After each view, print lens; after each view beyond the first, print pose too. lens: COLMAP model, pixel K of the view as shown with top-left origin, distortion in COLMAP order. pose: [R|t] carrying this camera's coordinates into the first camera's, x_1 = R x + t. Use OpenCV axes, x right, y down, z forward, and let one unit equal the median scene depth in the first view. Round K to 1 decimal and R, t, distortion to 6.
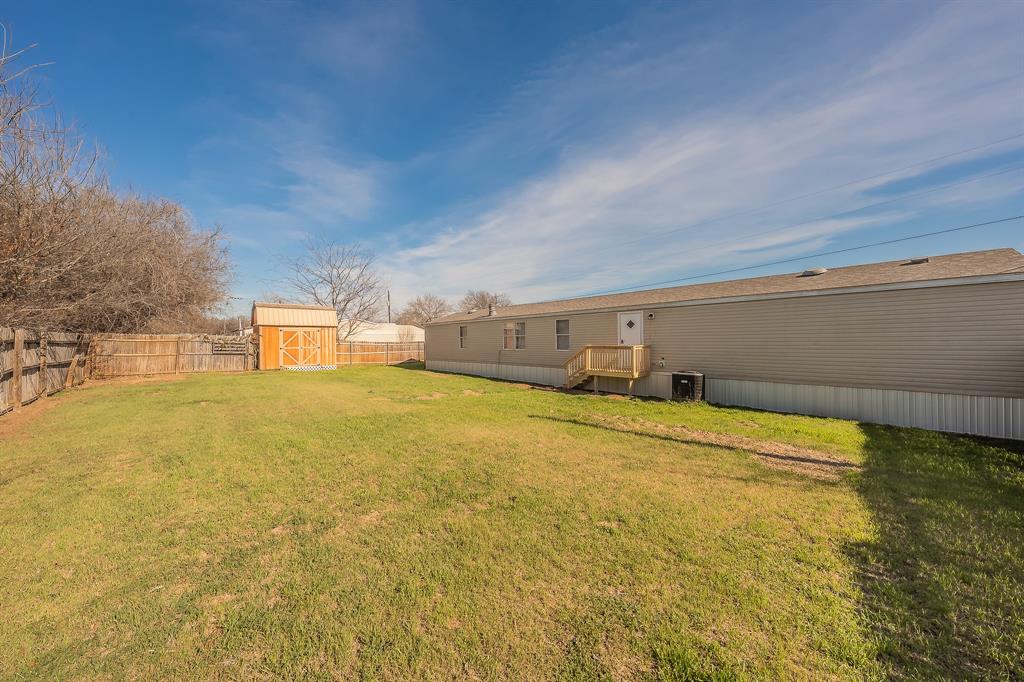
lens RADIAL K [[356.9, 0, 505.5], [0, 356.9, 338.6], [0, 0, 1]] dist [-0.000933, -0.000073]
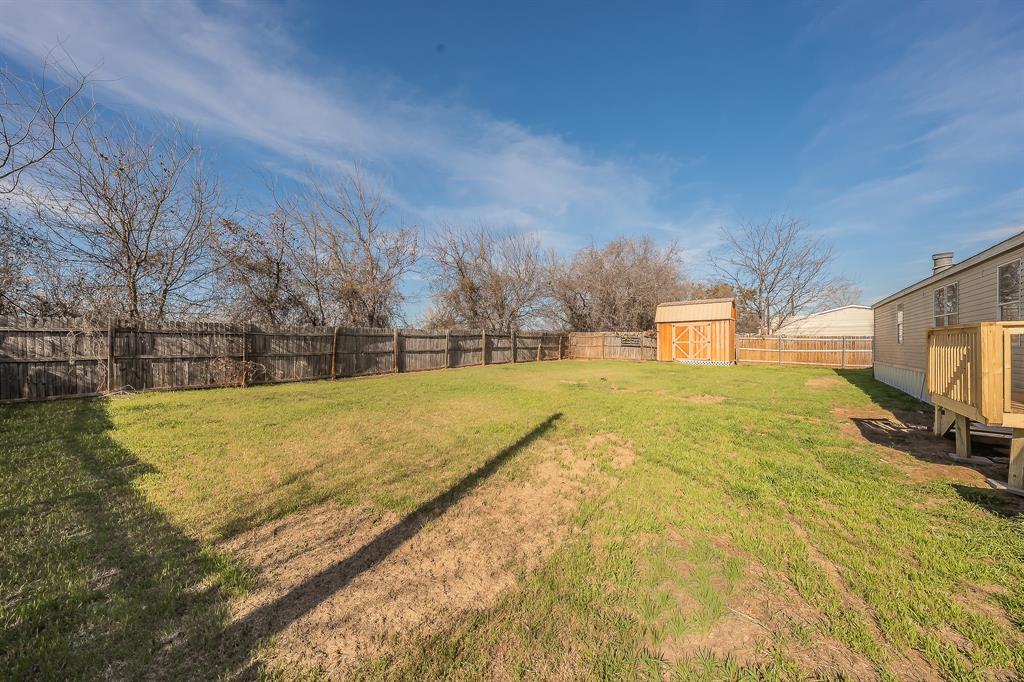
lens RADIAL K [[356.9, 0, 504.3], [0, 356.9, 343.8], [0, 0, 1]] dist [-0.000933, -0.000073]
pose [[0.118583, 0.004246, -0.992935, 0.391668], [0.007892, 0.999955, 0.005218, 0.021363], [0.992913, -0.008455, 0.118545, 0.346099]]
